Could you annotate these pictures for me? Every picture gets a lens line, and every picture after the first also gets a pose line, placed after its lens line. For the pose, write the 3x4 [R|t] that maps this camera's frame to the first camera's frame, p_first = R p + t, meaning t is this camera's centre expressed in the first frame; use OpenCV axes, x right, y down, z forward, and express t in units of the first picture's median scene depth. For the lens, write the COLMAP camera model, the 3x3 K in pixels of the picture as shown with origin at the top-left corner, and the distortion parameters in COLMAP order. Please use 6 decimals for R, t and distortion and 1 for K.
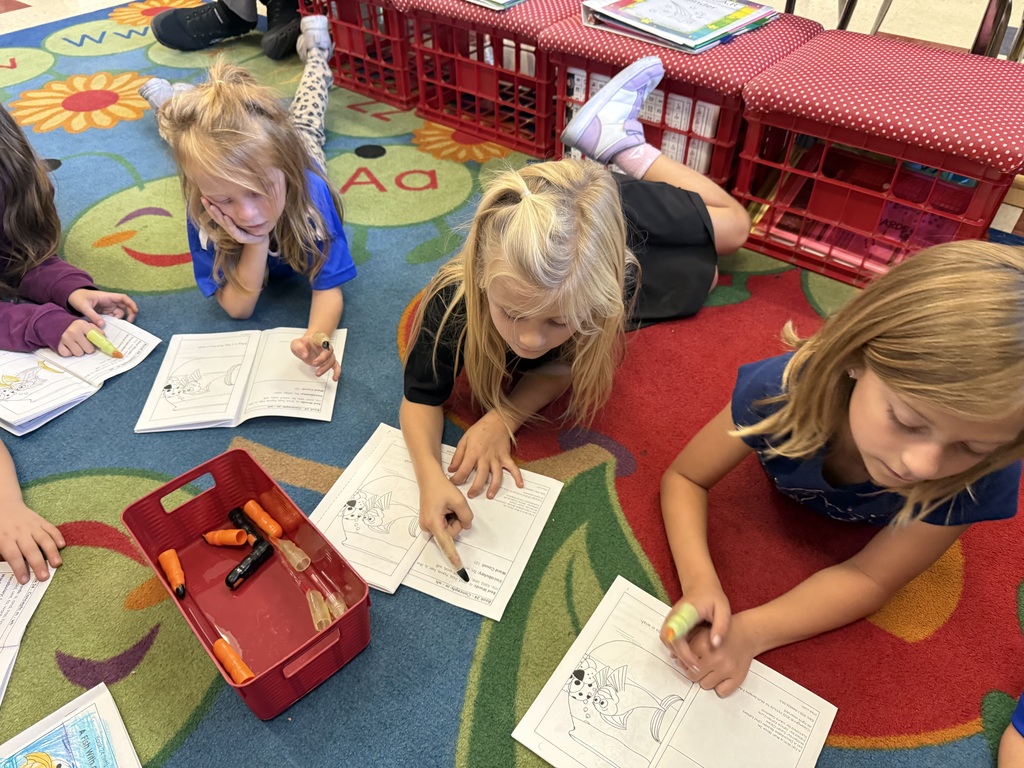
lens RADIAL K [[723.0, 0, 513.6], [0, 723.0, 391.5], [0, 0, 1]] dist [0.026808, -0.044142]
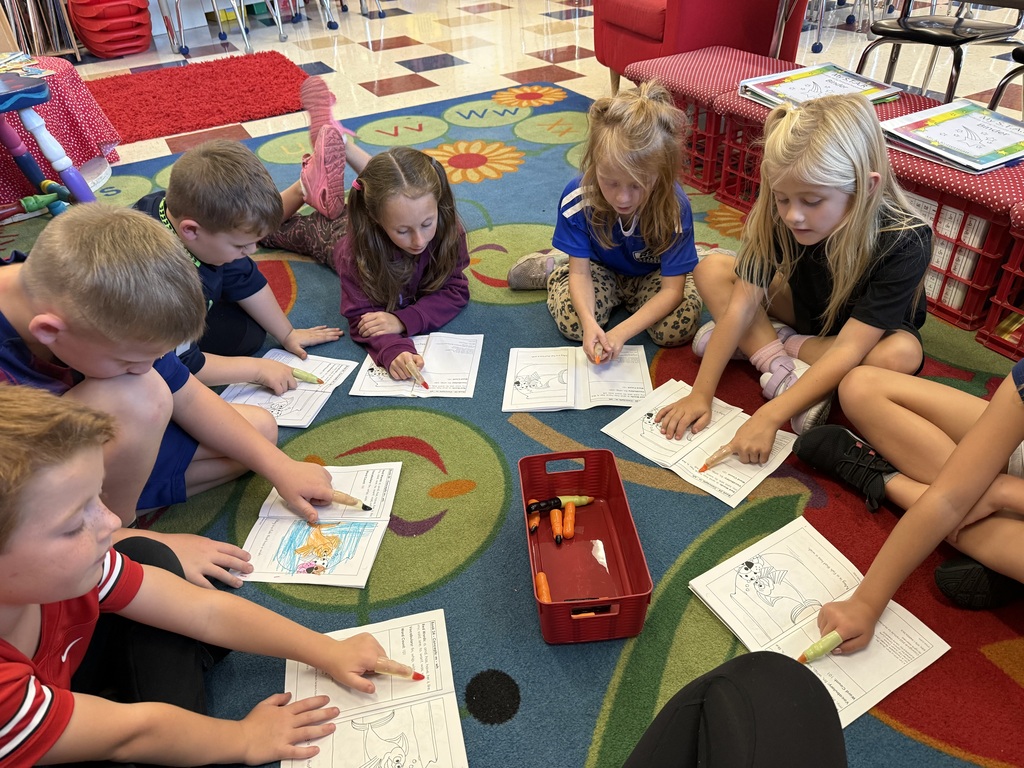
lens RADIAL K [[723.0, 0, 497.6], [0, 723.0, 388.1], [0, 0, 1]] dist [0.026808, -0.044142]
pose [[0.905063, 0.204540, -0.372859, 0.065555], [-0.238986, 0.969832, -0.048081, 0.077807], [0.351776, 0.132624, 0.926641, -0.230695]]
